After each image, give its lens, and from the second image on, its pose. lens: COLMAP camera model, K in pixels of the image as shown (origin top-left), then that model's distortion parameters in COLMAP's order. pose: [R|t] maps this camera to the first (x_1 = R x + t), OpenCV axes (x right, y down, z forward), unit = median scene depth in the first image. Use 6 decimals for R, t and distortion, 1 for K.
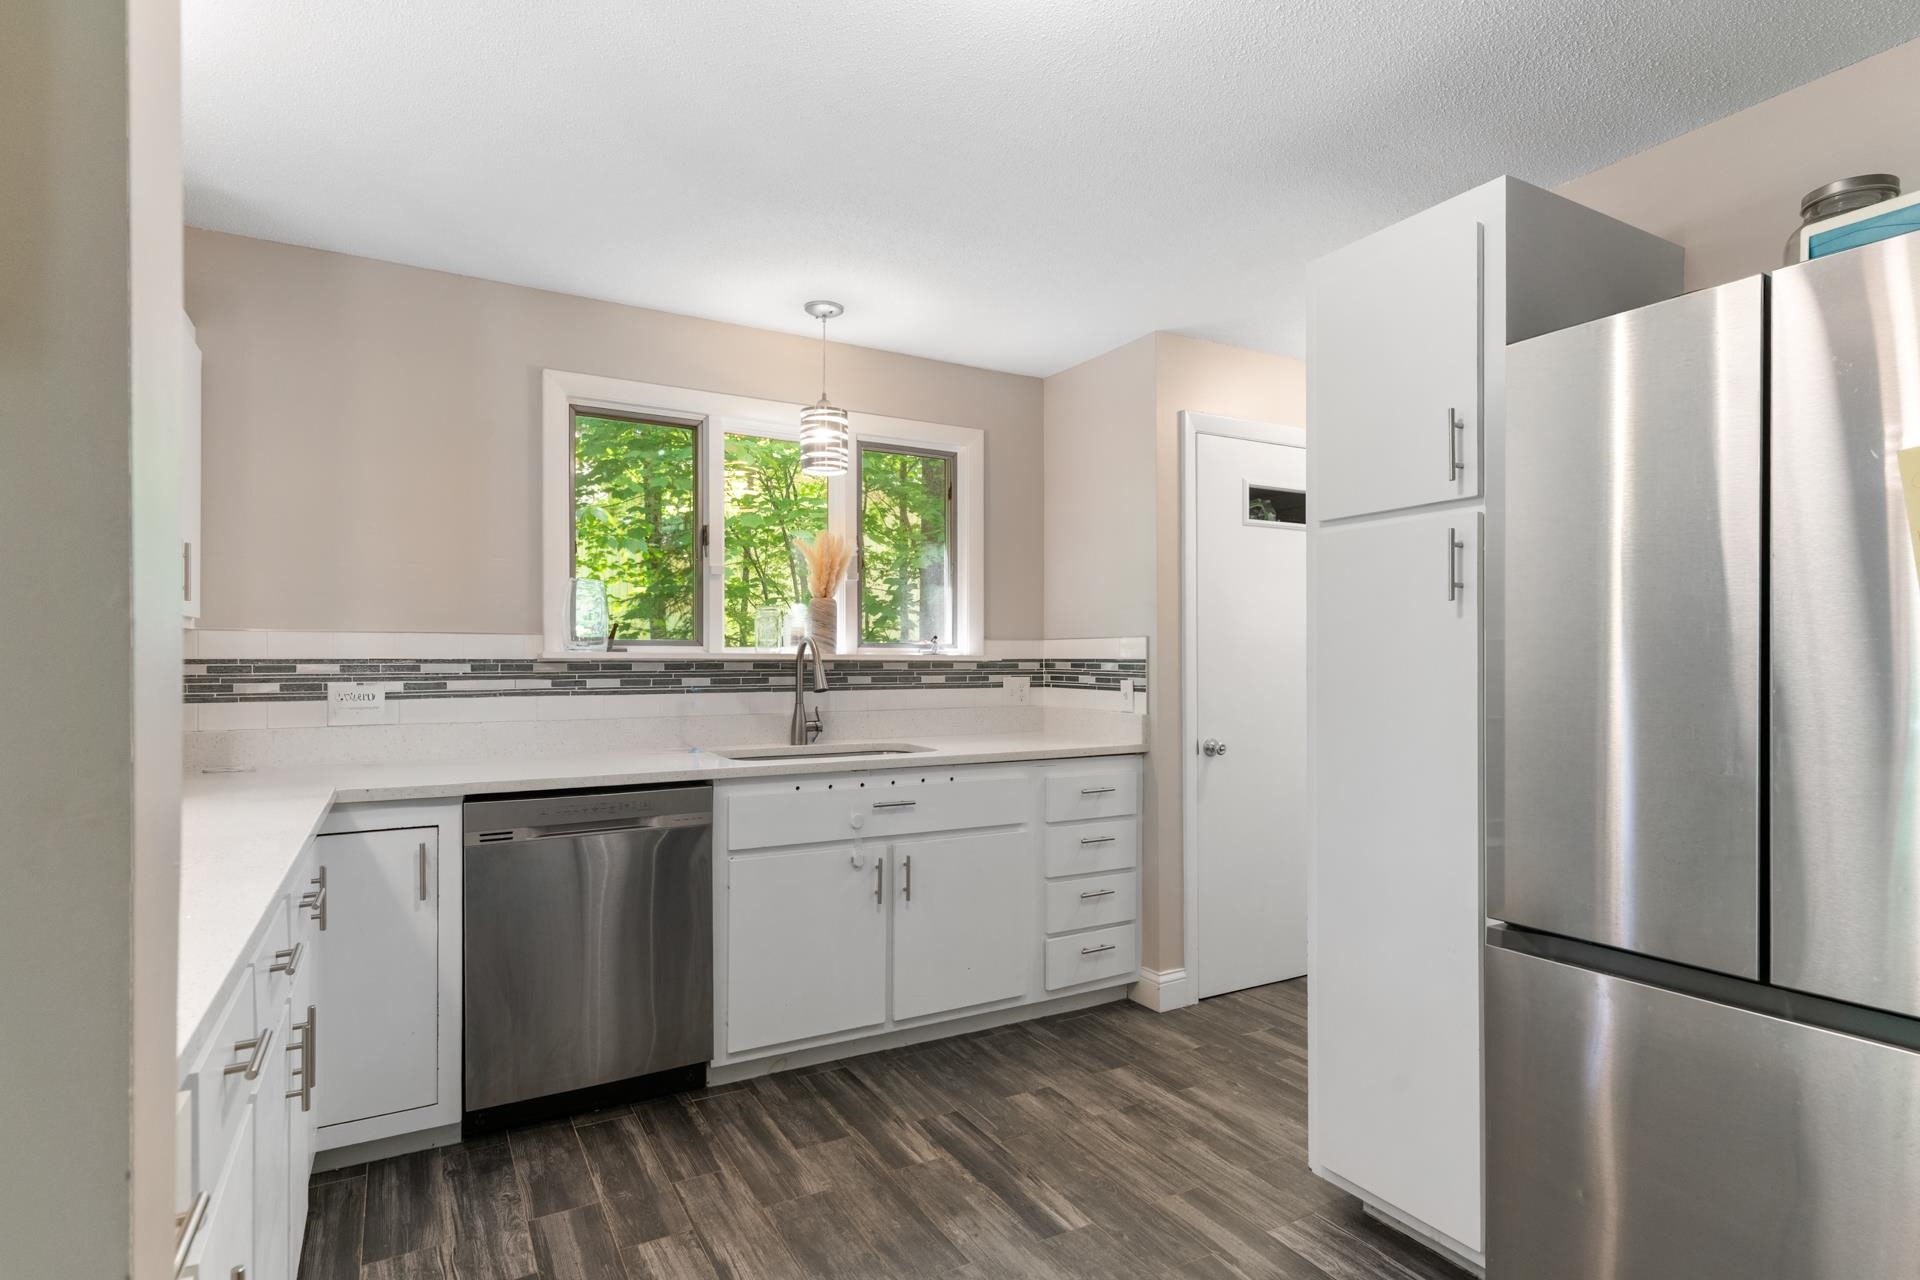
lens RADIAL K [[968.7, 0, 953.8], [0, 968.7, 659.9], [0, 0, 1]] dist [0.000548, -0.001776]
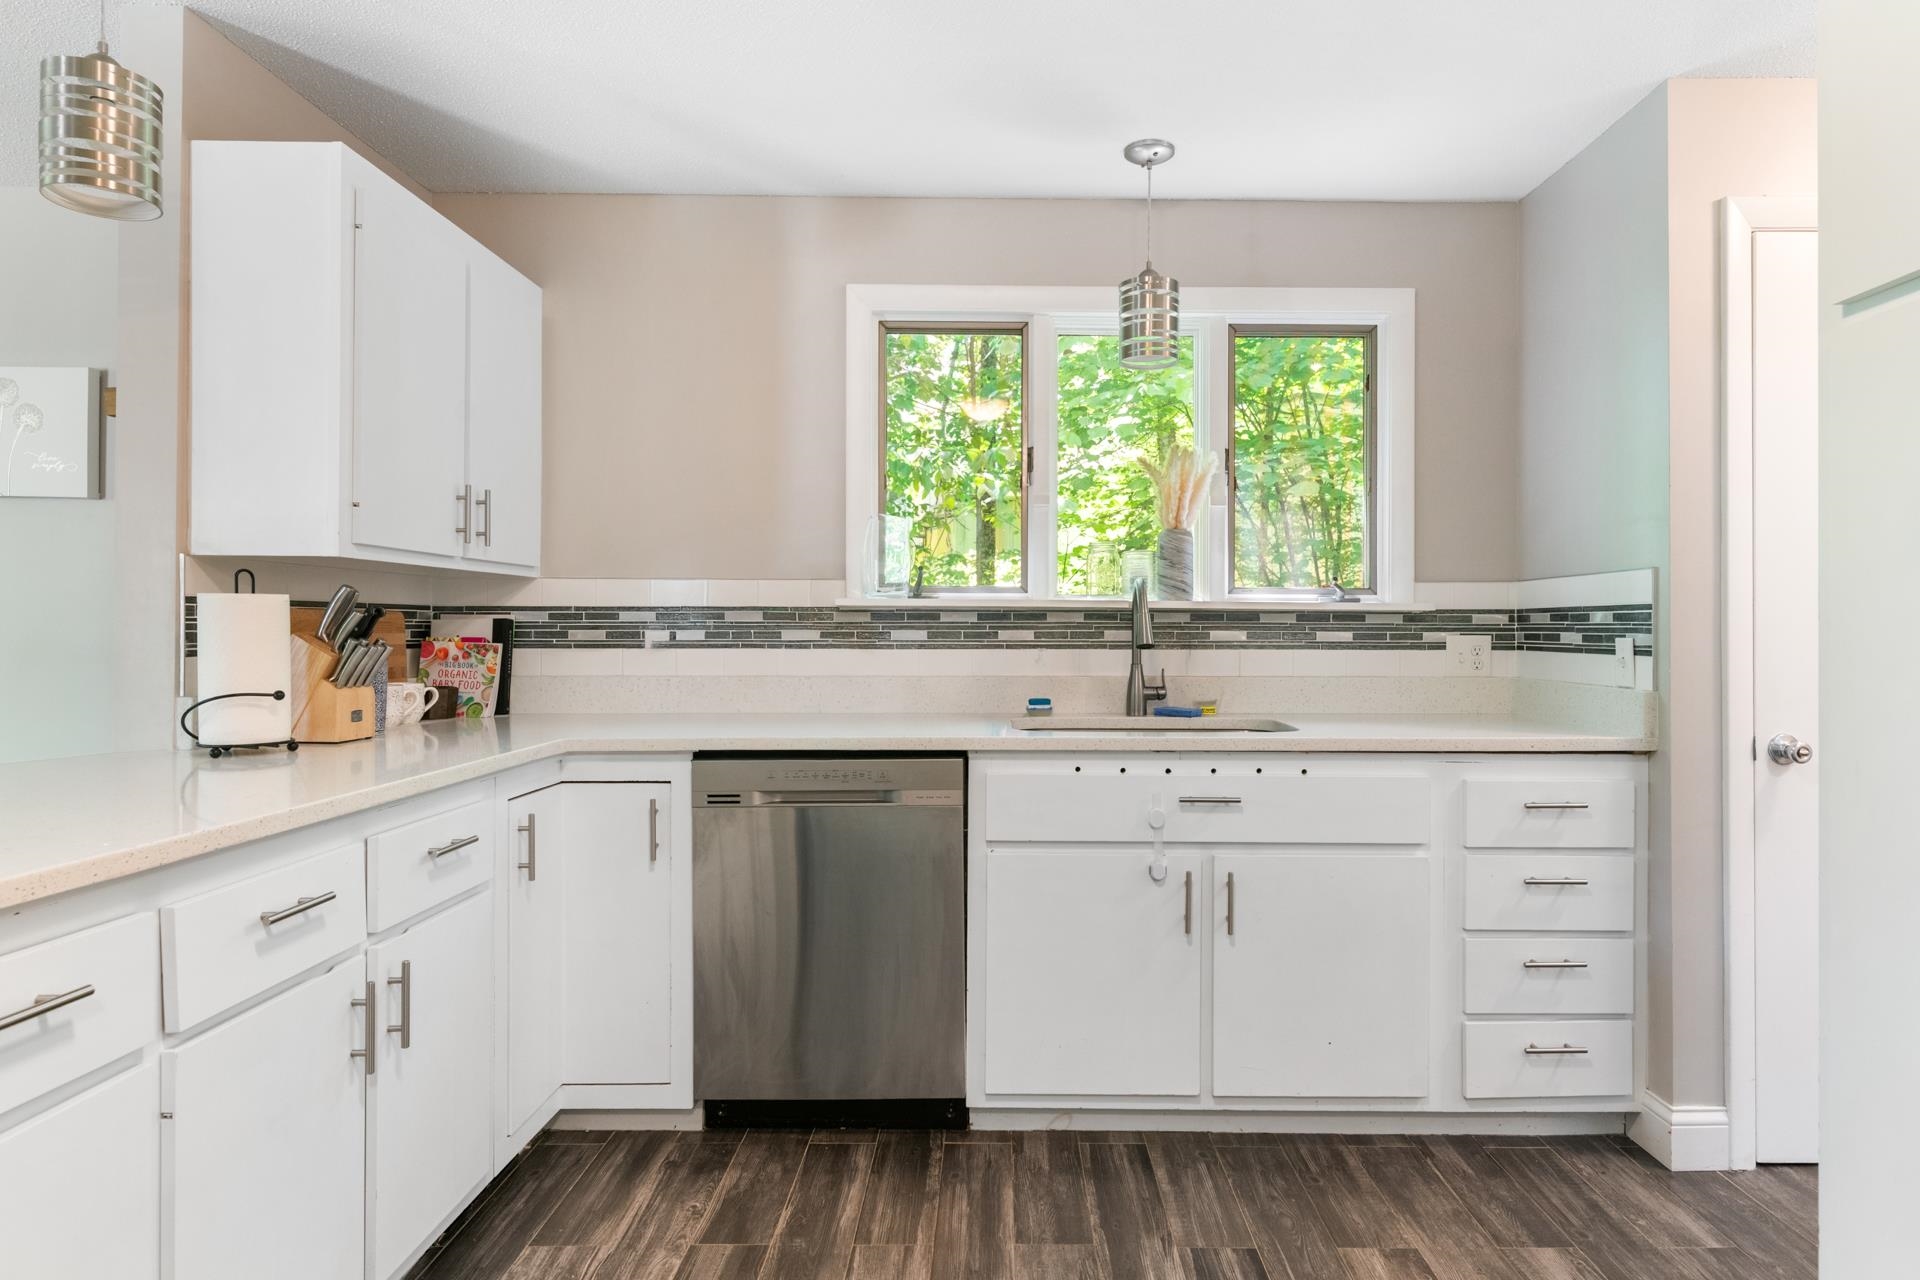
lens RADIAL K [[1083.0, 0, 960.3], [0, 1083.0, 623.2], [0, 0, 1]] dist [0.003159, -0.003577]
pose [[0.874428, 0.001512, -0.485153, 0.165904], [-0.004233, 0.999981, -0.004513, 0.019176], [0.485137, 0.006000, 0.874418, 0.185001]]
